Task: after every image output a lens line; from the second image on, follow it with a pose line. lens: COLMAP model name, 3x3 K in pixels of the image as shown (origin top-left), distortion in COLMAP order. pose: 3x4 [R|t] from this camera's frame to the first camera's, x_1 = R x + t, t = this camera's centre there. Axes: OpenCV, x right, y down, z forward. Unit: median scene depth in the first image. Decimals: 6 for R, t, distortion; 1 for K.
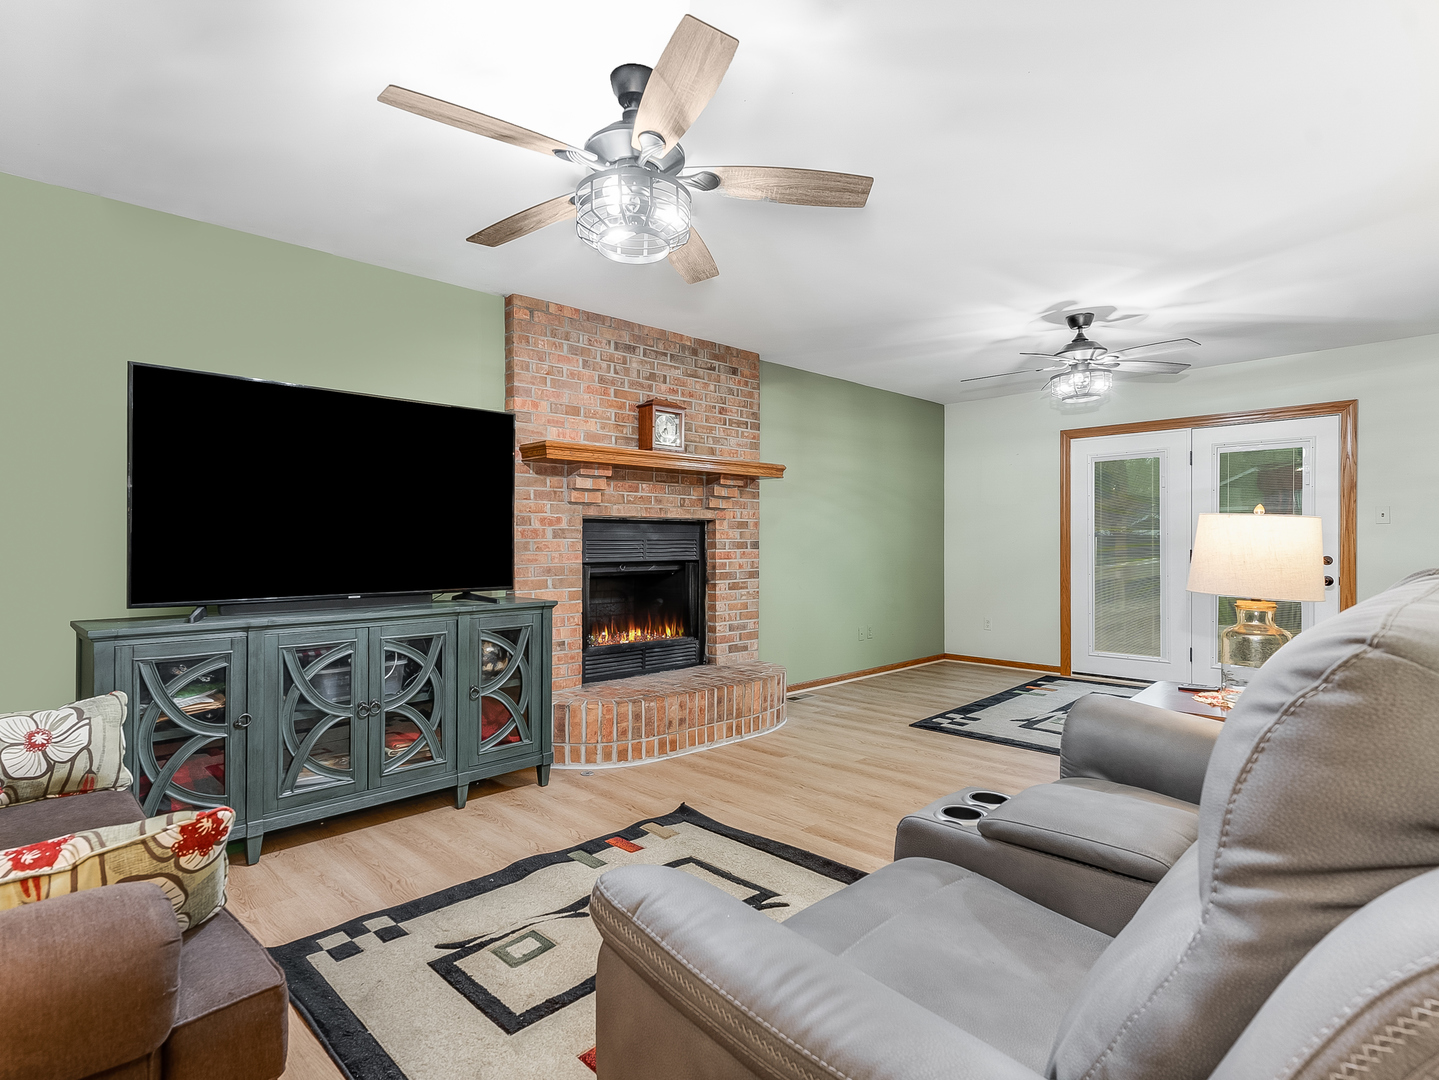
lens RADIAL K [[763.0, 0, 720.3], [0, 763.0, 538.4], [0, 0, 1]] dist [0.004745, 0.001720]
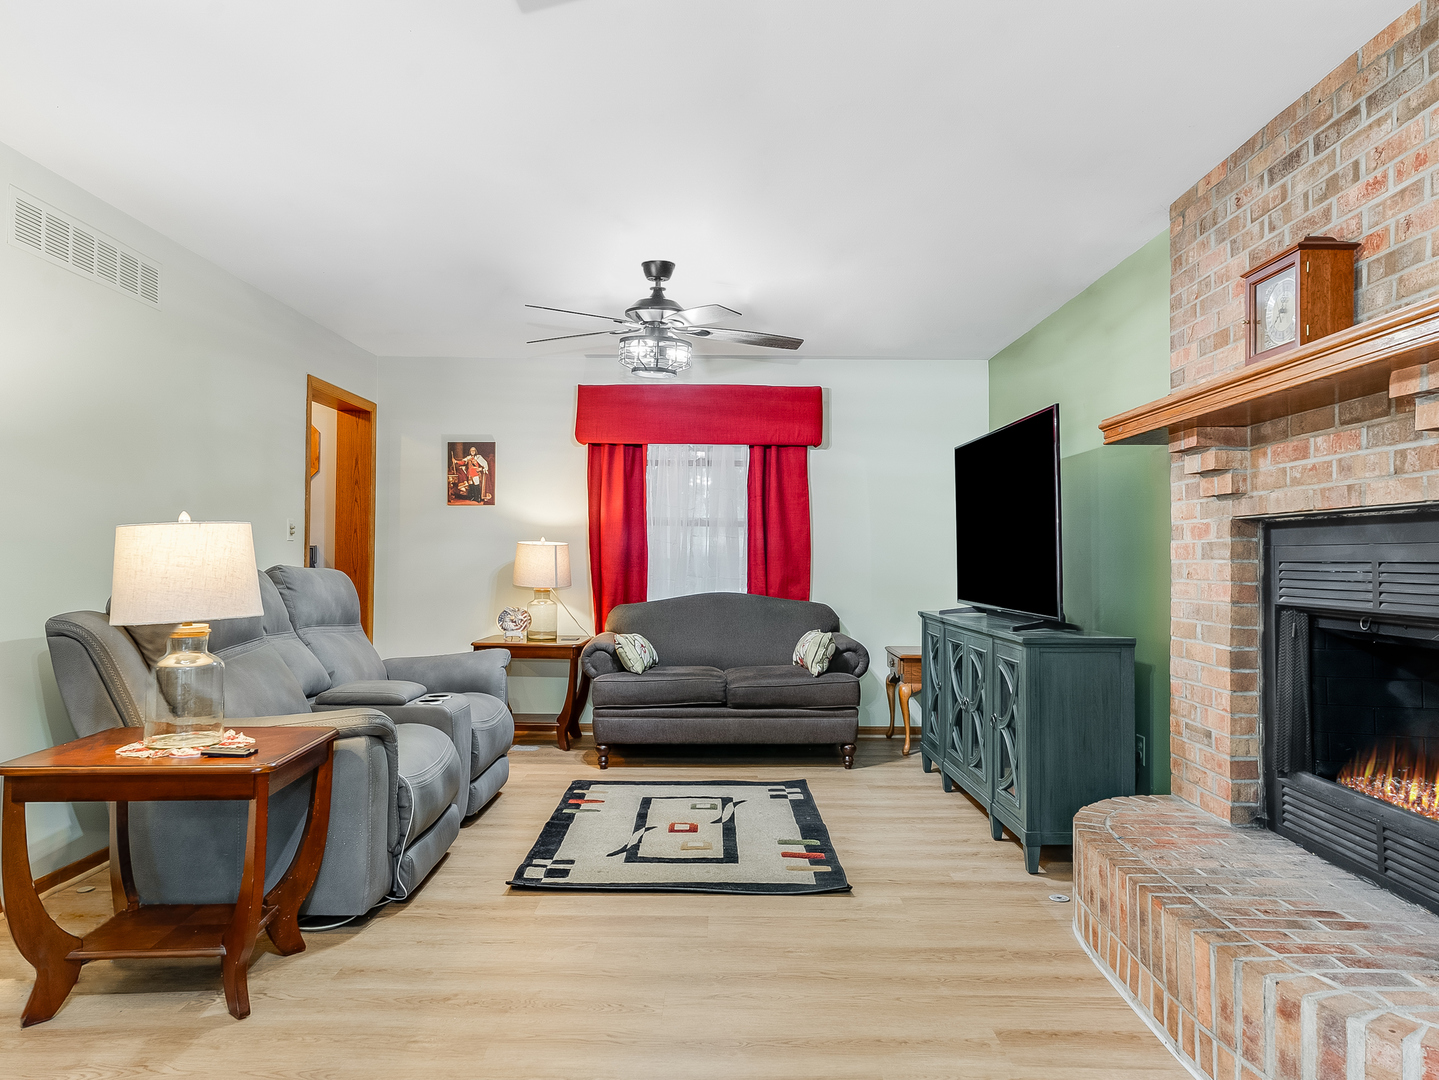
lens RADIAL K [[998.4, 0, 721.4], [0, 998.4, 539.1], [0, 0, 1]] dist [-0.003698, -0.000594]
pose [[-0.718246, -0.018066, -0.695555, 0.806934], [-0.005832, 0.999784, -0.019945, 0.003272], [0.695765, -0.010269, -0.718196, 1.709198]]
